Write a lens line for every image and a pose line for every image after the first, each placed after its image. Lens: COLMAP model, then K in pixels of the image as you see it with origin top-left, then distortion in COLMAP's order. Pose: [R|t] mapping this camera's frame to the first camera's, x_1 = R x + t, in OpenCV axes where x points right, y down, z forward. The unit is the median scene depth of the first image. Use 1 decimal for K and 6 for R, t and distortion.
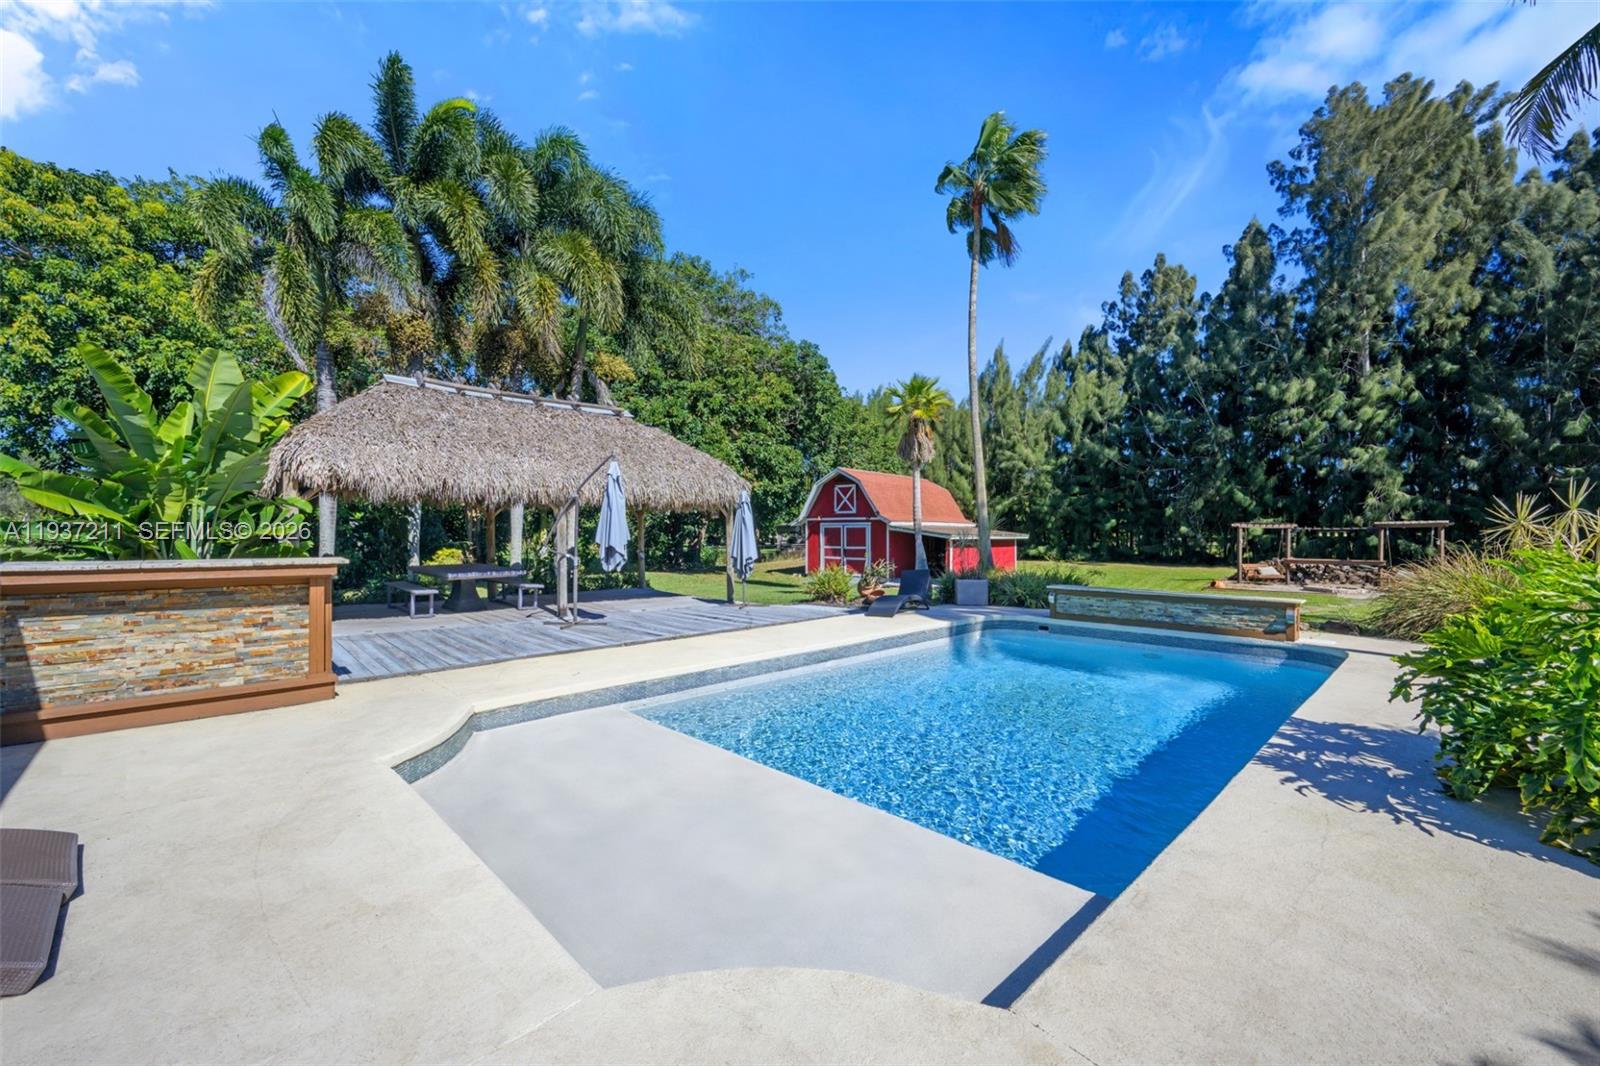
lens RADIAL K [[632.3, 0, 796.6], [0, 632.3, 530.7], [0, 0, 1]] dist [-0.000841, -0.000040]
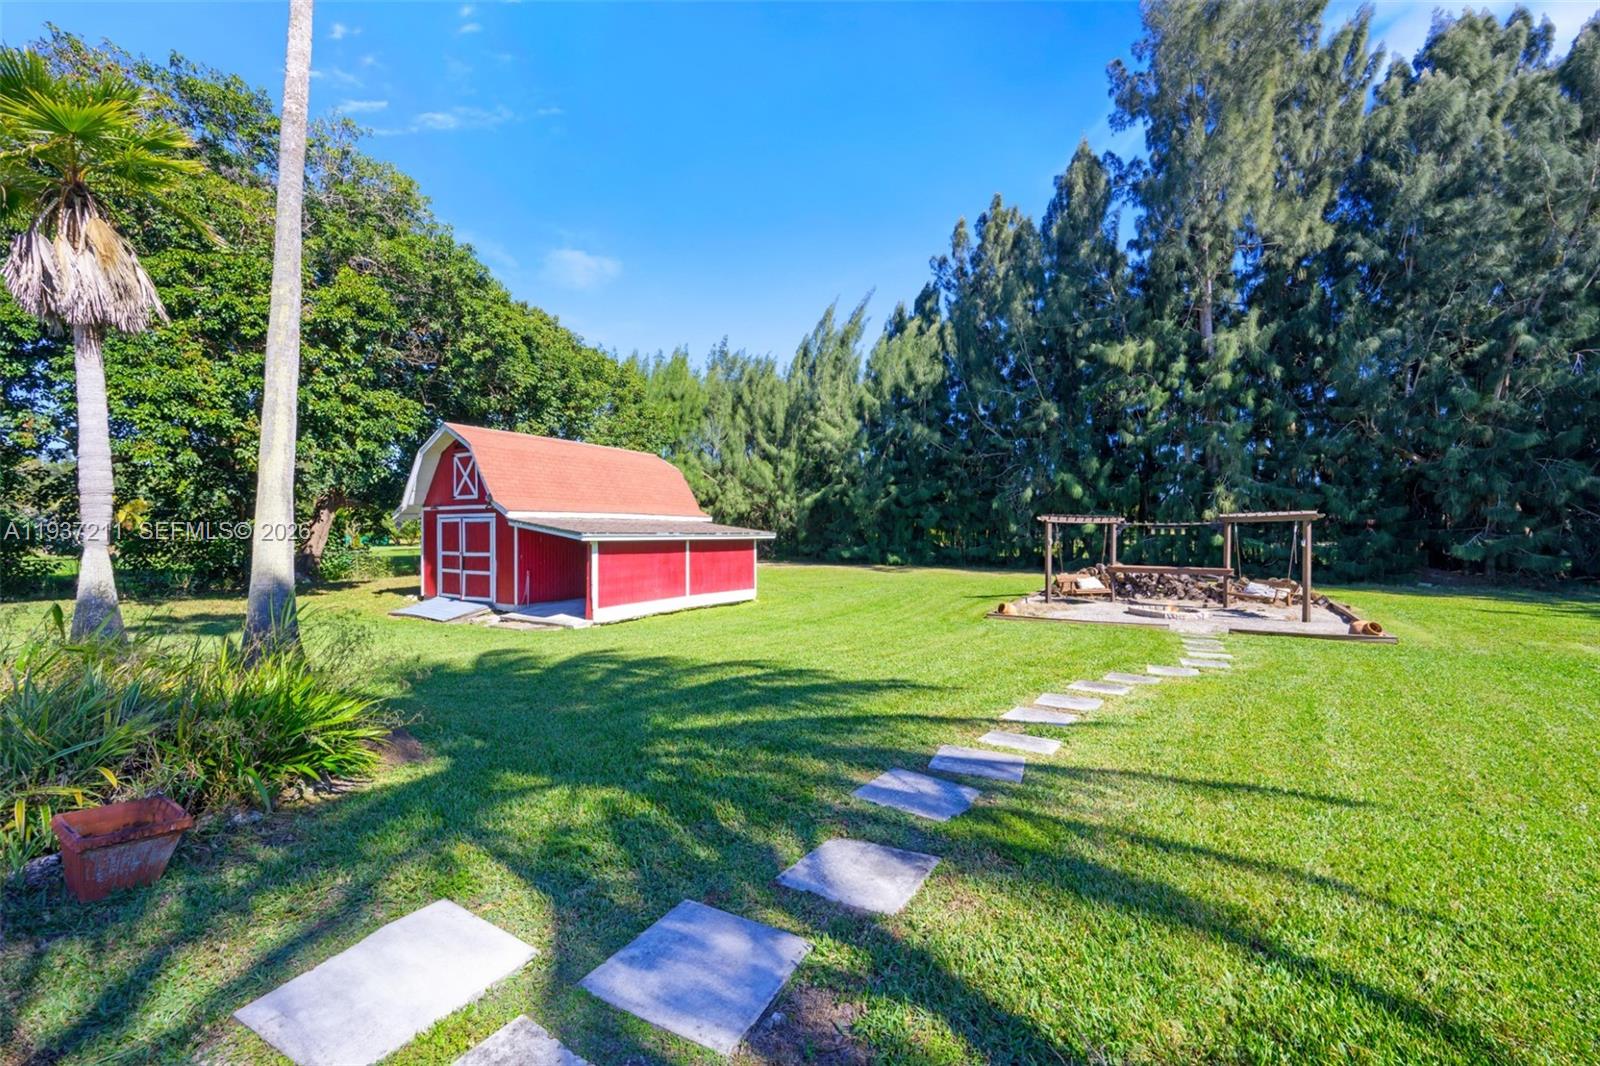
lens RADIAL K [[632.3, 0, 809.5], [0, 632.3, 532.1], [0, 0, 1]] dist [-0.000841, -0.000040]
pose [[0.985166, -0.001970, 0.171592, 0.292894], [0.001444, 0.999994, 0.003187, 0.003147], [-0.171597, -0.002891, 0.985163, 0.328027]]
